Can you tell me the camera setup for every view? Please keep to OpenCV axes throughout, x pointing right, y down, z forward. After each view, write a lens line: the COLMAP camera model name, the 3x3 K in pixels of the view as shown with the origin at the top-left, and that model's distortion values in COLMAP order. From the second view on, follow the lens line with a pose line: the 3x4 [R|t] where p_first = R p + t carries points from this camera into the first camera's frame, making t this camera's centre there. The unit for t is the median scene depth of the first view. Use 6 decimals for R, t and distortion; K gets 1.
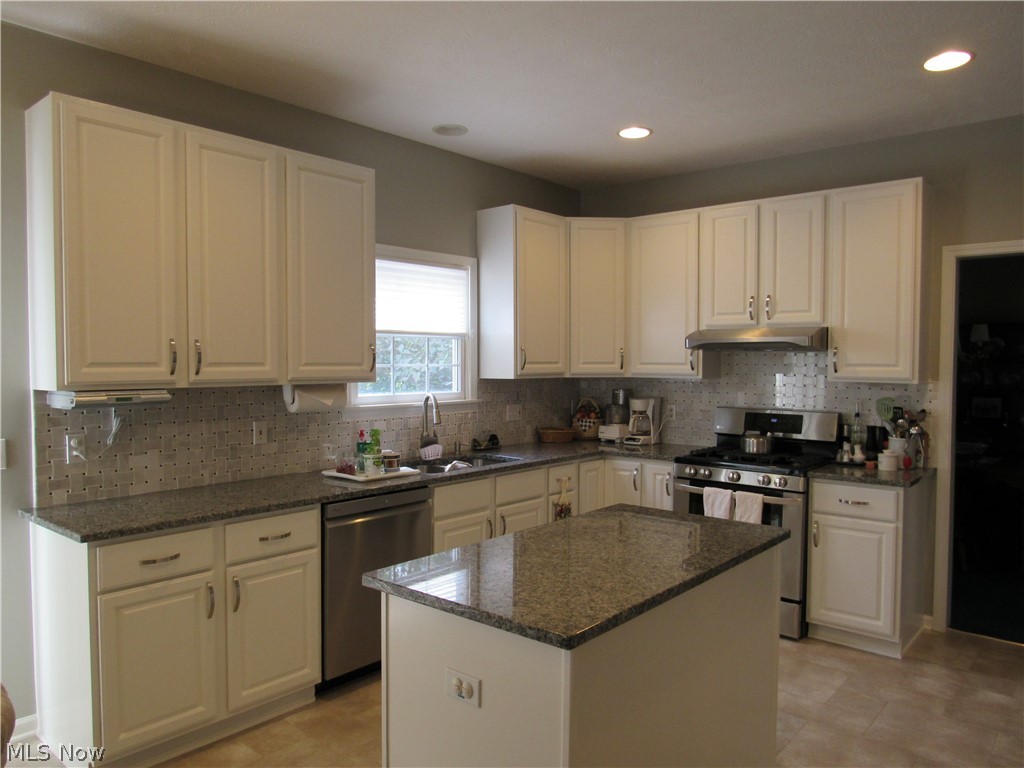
lens RADIAL K [[736.6, 0, 509.7], [0, 736.6, 385.7], [0, 0, 1]] dist [-0.023374, 0.029852]
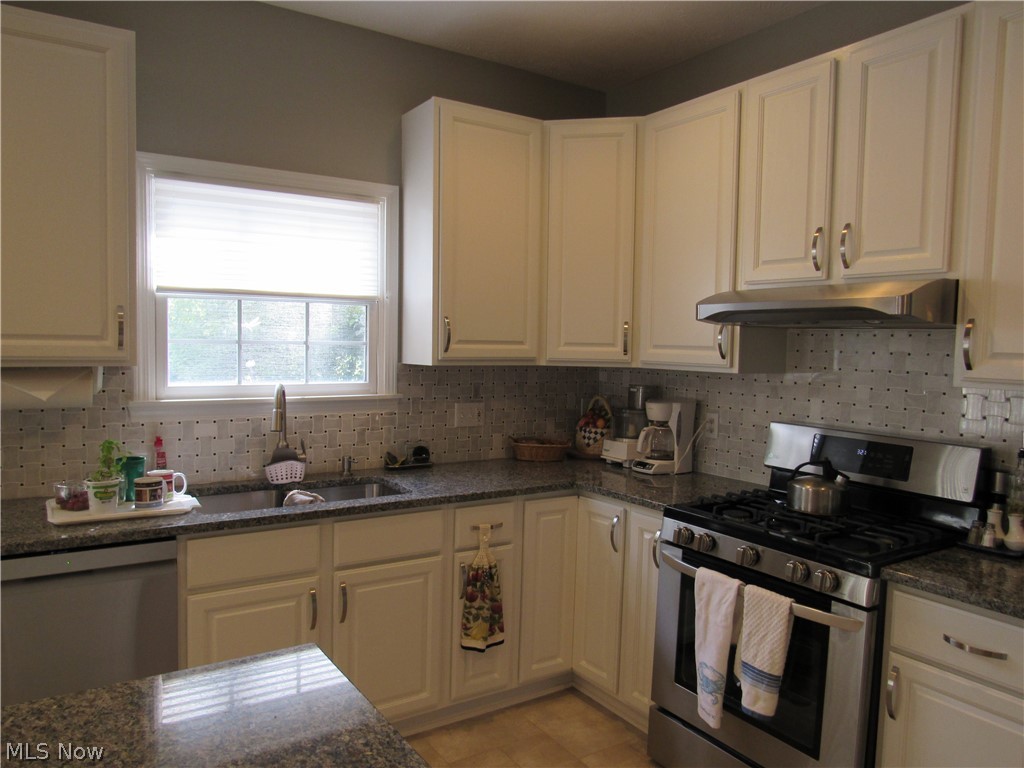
lens RADIAL K [[736.6, 0, 513.4], [0, 736.6, 384.1], [0, 0, 1]] dist [-0.023374, 0.029852]
pose [[0.959733, 0.032774, -0.278994, 0.263181], [-0.026557, 0.999308, 0.026038, -0.012088], [0.279654, -0.017580, 0.959940, 0.397149]]
